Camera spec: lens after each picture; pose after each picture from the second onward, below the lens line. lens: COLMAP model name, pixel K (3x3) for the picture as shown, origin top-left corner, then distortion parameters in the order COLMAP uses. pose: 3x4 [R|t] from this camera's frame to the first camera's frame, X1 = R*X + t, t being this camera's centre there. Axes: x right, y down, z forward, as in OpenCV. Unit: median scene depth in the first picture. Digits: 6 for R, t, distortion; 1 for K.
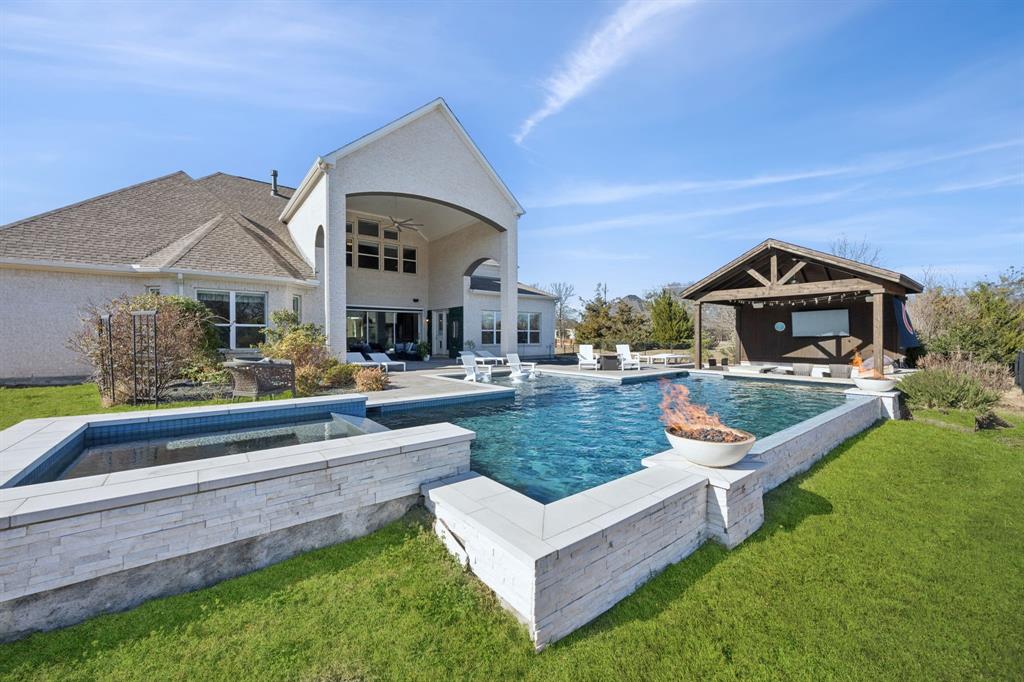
lens RADIAL K [[390.1, 0, 512.0], [0, 390.1, 341.0], [0, 0, 1]] dist [-0.000116, 0.000017]
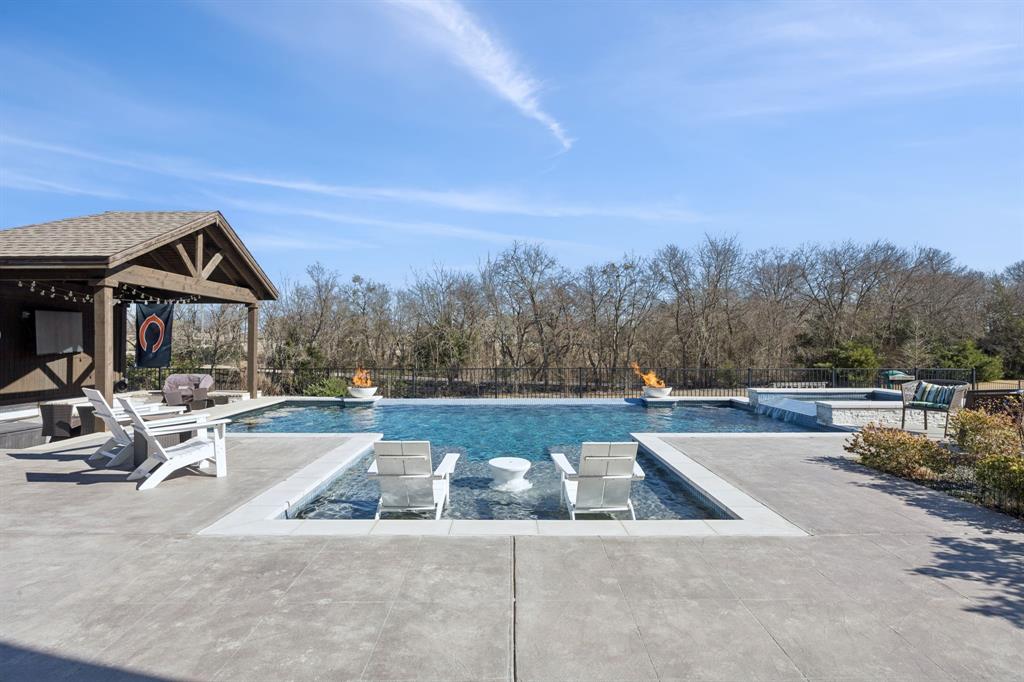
lens RADIAL K [[458.0, 0, 512.0], [0, 458.0, 341.0], [0, 0, 1]] dist [-0.015986, 0.000129]
pose [[-0.787927, -0.003881, 0.615756, -0.201877], [-0.000270, 0.999982, 0.005957, -0.036477], [-0.615768, 0.004527, -0.787915, 1.156605]]
